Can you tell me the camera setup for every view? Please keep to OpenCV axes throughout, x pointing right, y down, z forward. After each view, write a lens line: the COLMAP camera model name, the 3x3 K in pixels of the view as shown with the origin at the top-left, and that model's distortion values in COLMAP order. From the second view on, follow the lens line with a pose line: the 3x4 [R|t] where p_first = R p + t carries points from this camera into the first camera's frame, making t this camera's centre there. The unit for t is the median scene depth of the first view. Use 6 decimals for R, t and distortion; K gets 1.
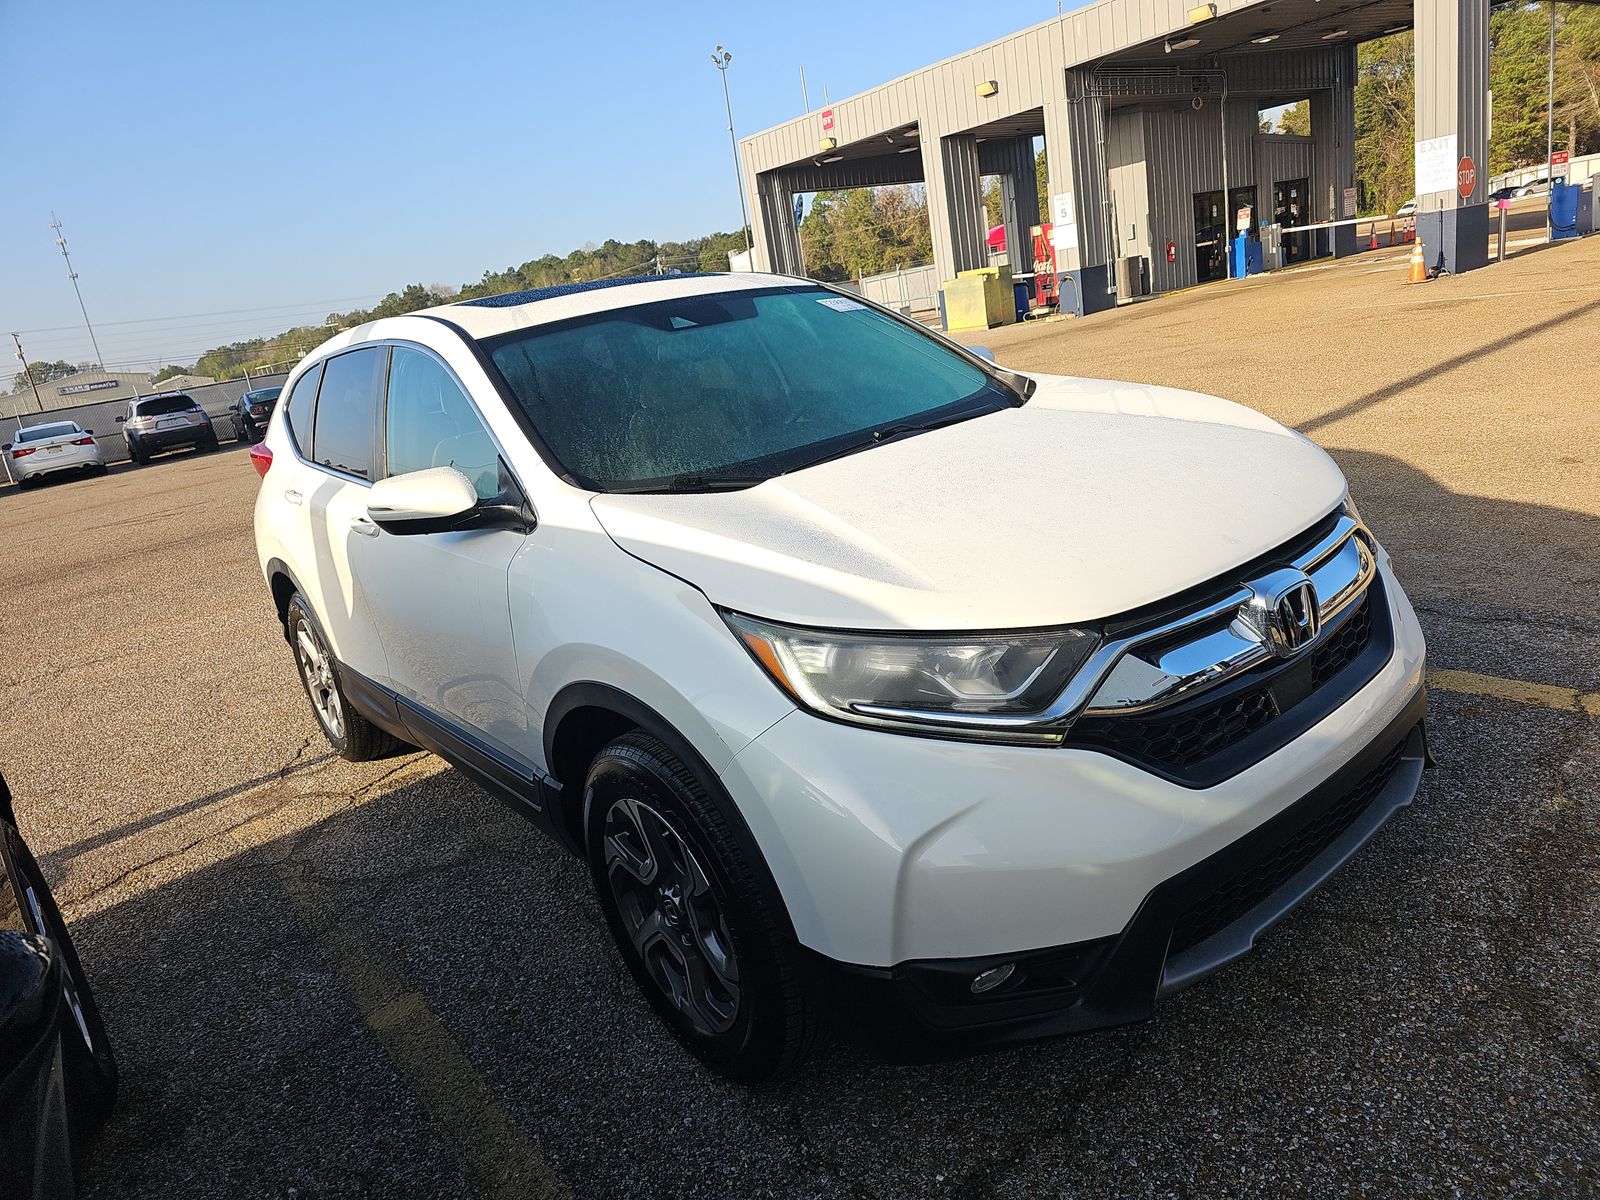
lens RADIAL K [[1046.5, 0, 824.7], [0, 1046.5, 600.1], [0, 0, 1]] dist [0.002292, 0.001171]
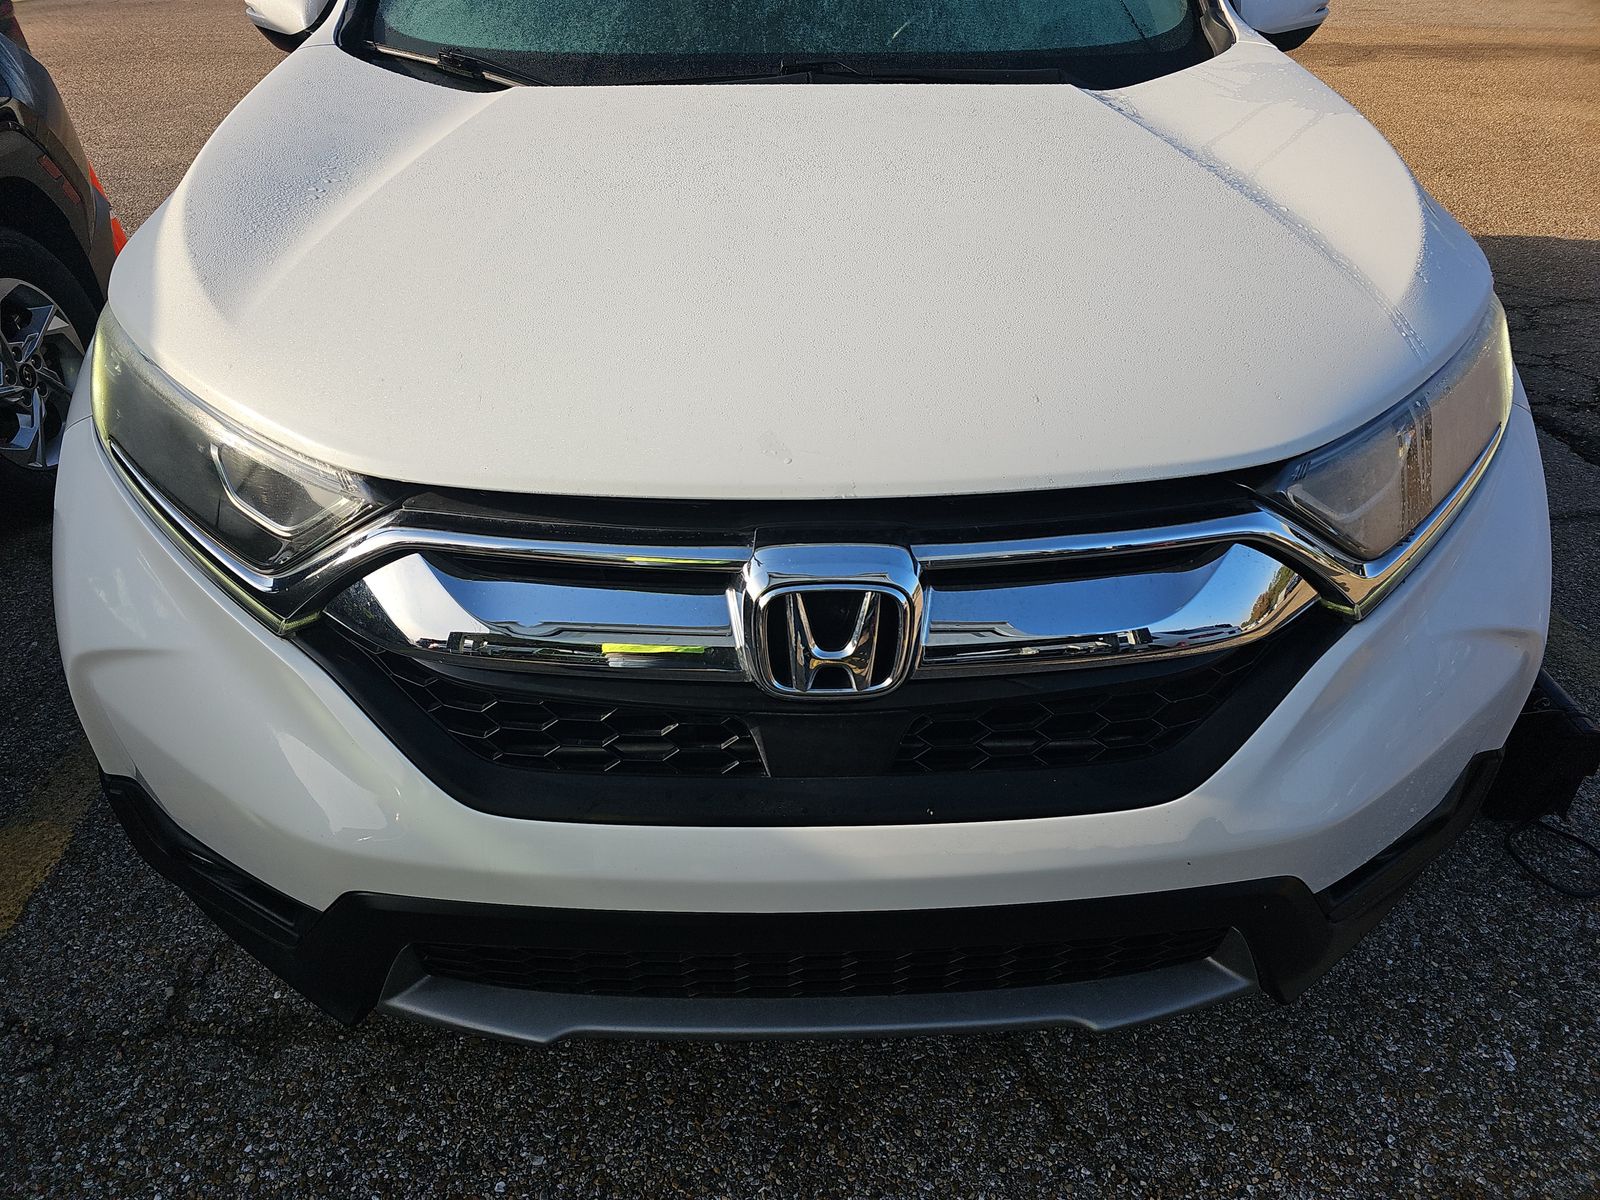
lens RADIAL K [[1172.9, 0, 800.1], [0, 1172.9, 626.0], [0, 0, 1]] dist [0.004773, 0.001538]
pose [[0.781074, 0.486031, -0.392042, 0.646412], [-0.285206, 0.836193, 0.468442, -0.243390], [0.555501, -0.254075, 0.791748, 0.555084]]
